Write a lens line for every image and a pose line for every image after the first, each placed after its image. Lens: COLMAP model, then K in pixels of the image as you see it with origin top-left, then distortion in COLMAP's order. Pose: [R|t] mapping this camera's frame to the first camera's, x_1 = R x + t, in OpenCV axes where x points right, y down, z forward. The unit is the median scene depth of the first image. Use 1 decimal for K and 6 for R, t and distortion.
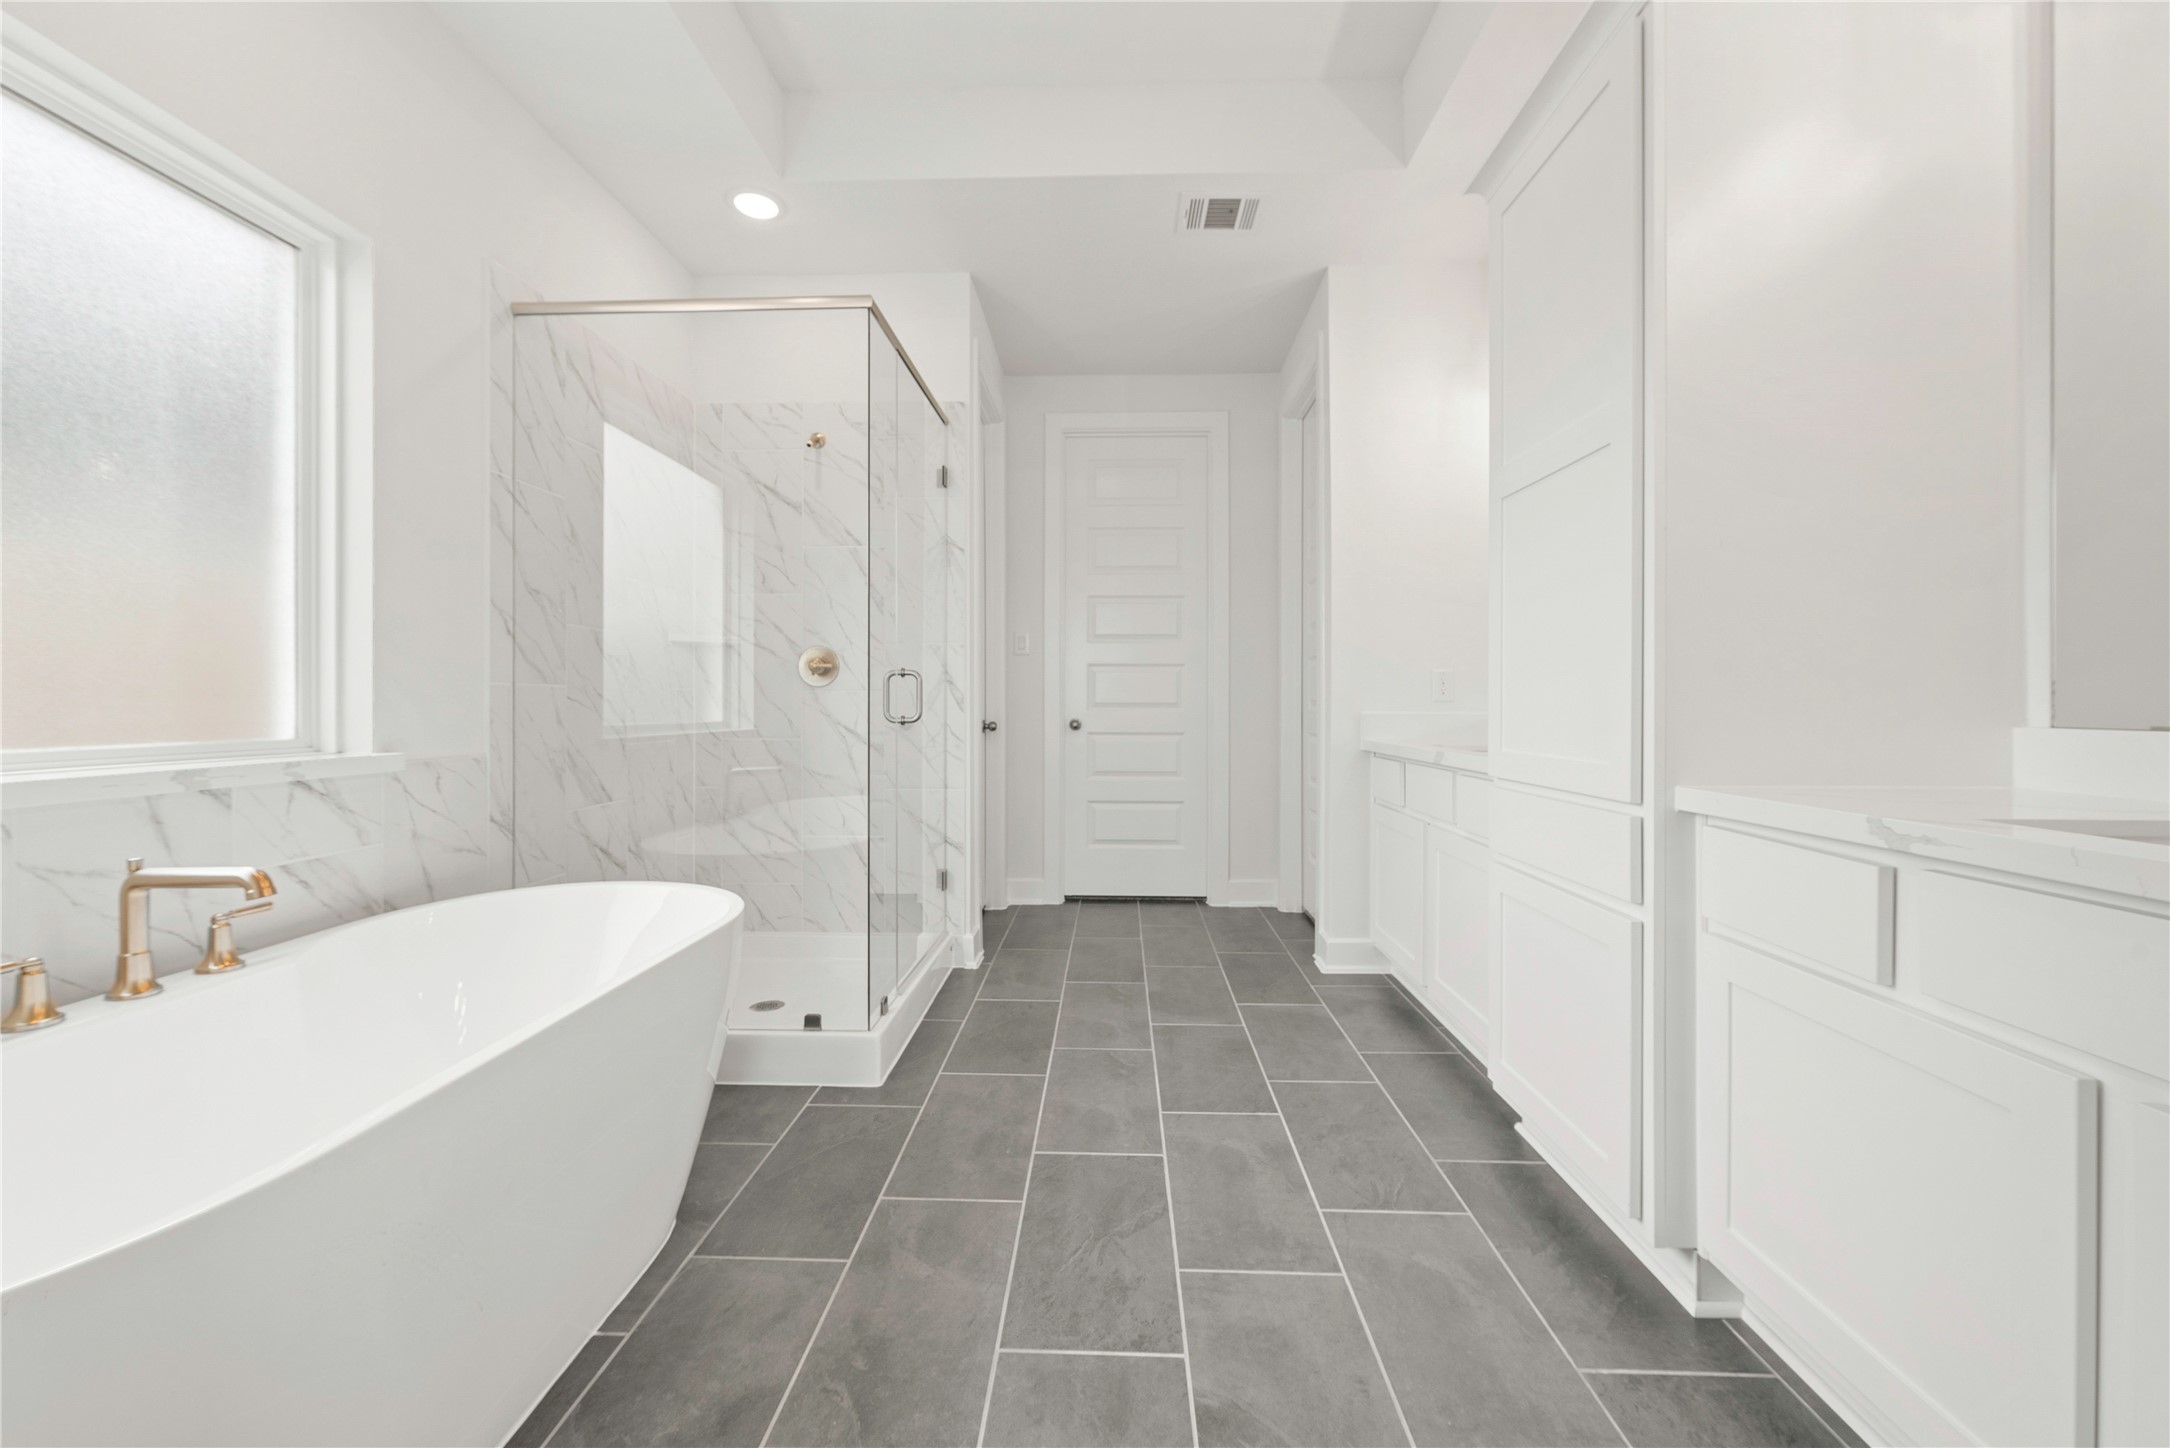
lens RADIAL K [[848.6, 0, 1084.8], [0, 848.6, 702.1], [0, 0, 1]] dist [0.002274, 0.000110]
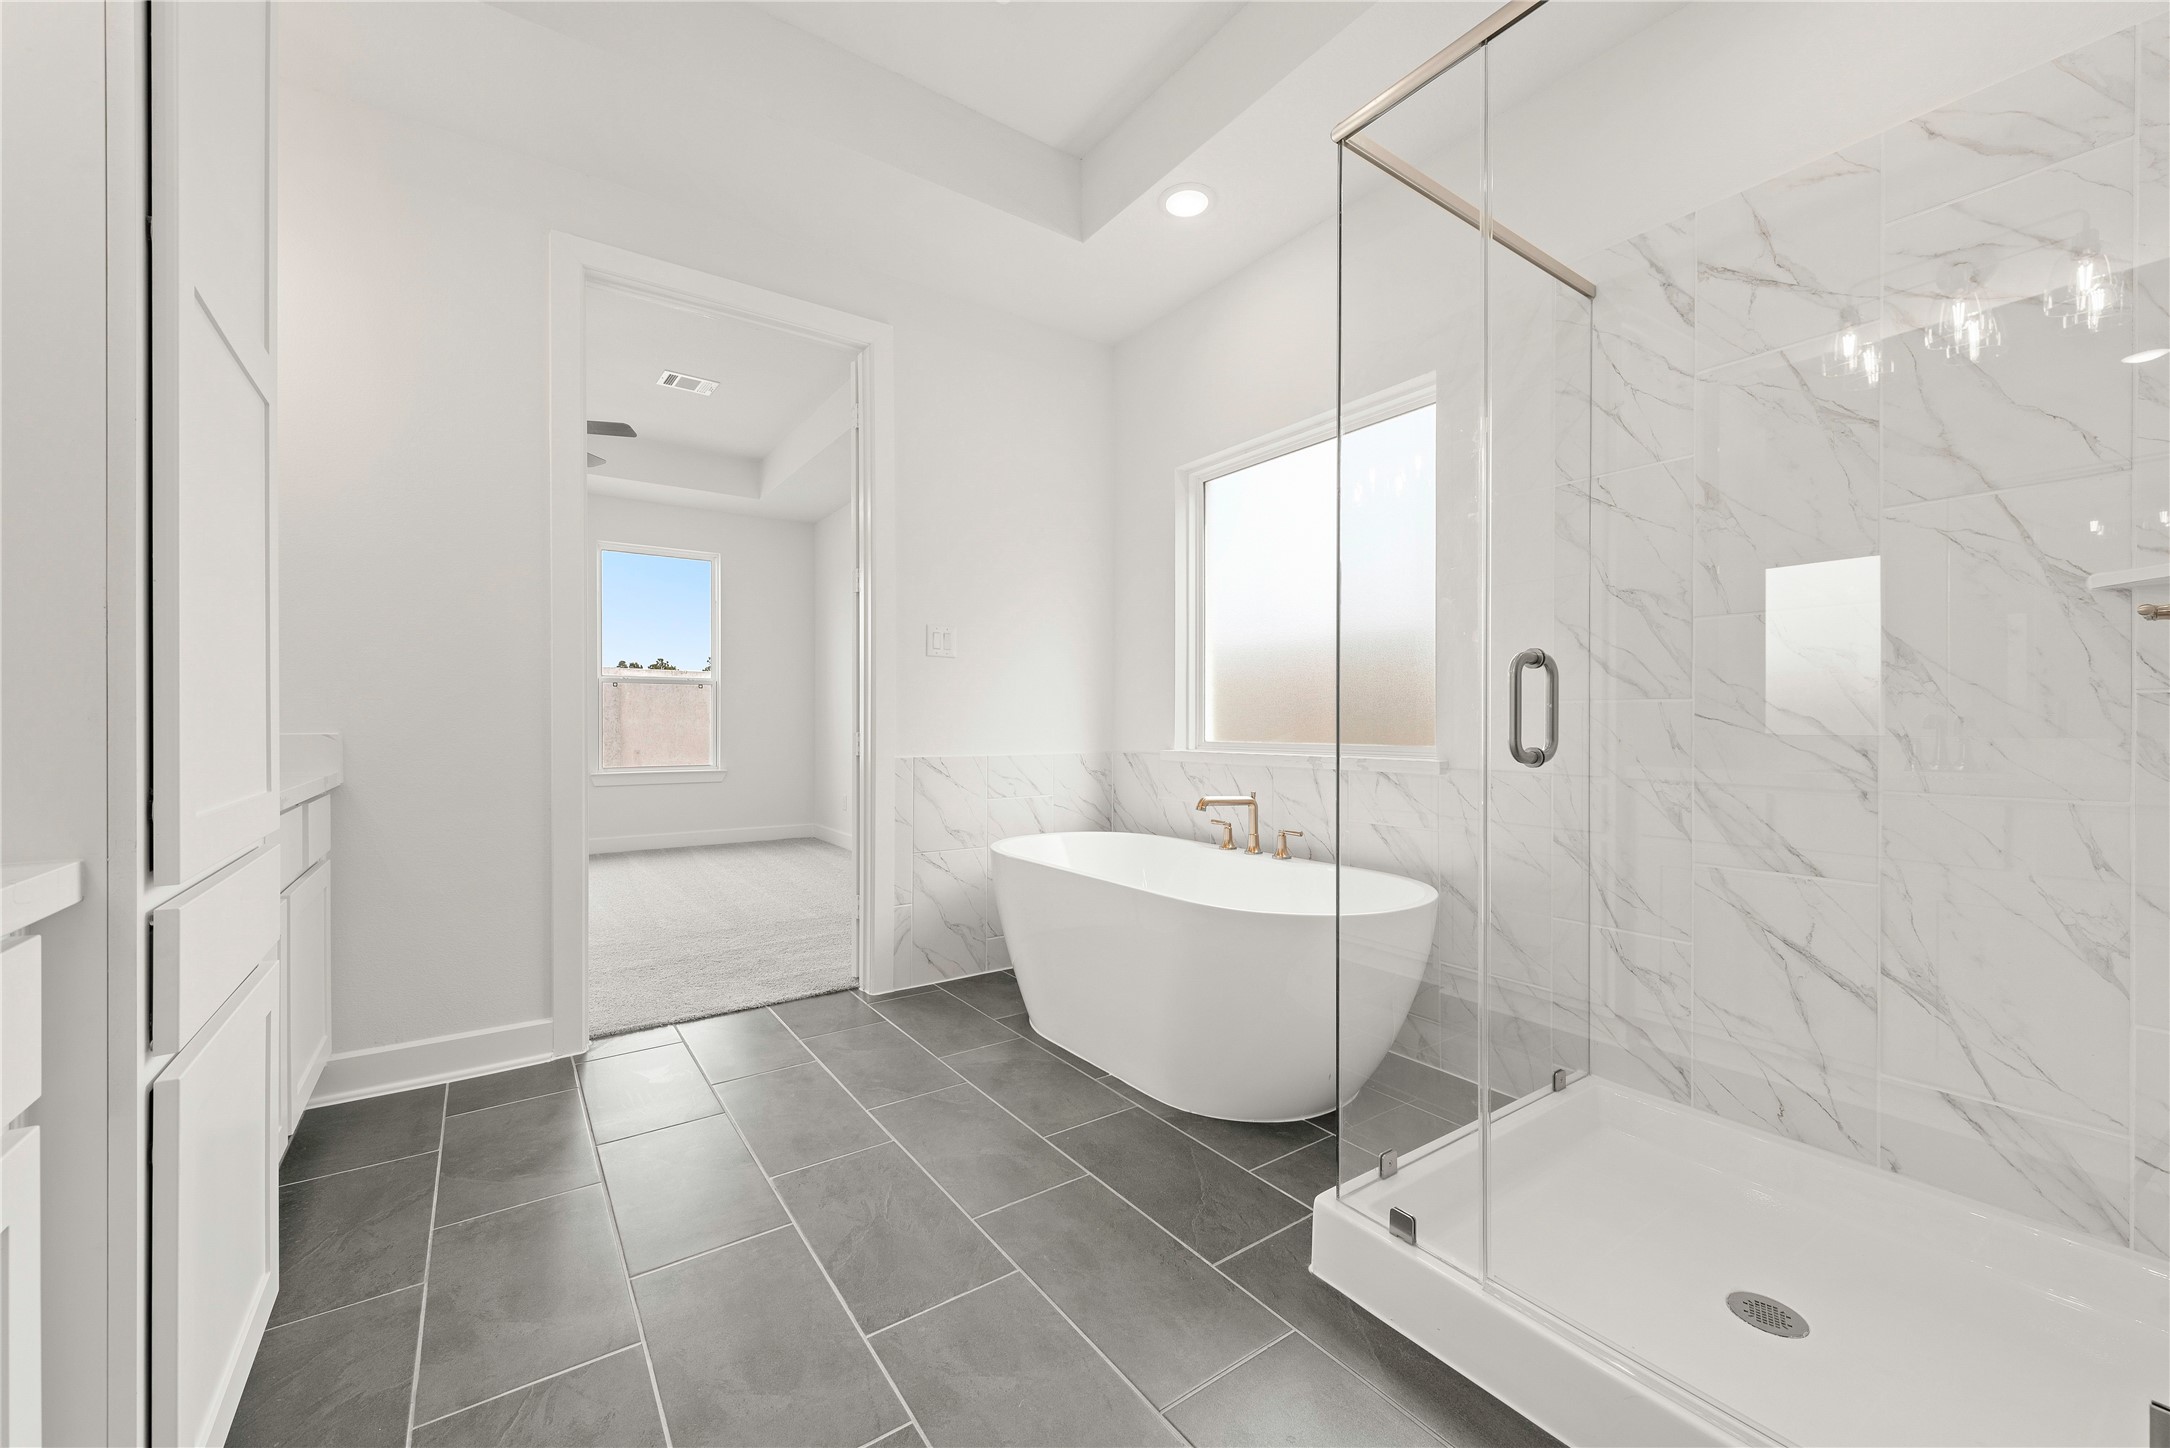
lens RADIAL K [[848.6, 0, 1092.8], [0, 848.6, 733.7], [0, 0, 1]] dist [0.002274, 0.000110]
pose [[-0.791870, 0.004341, -0.610675, 0.324692], [-0.004141, 0.999914, 0.012477, 0.004501], [0.610676, 0.012409, -0.791783, 1.437355]]
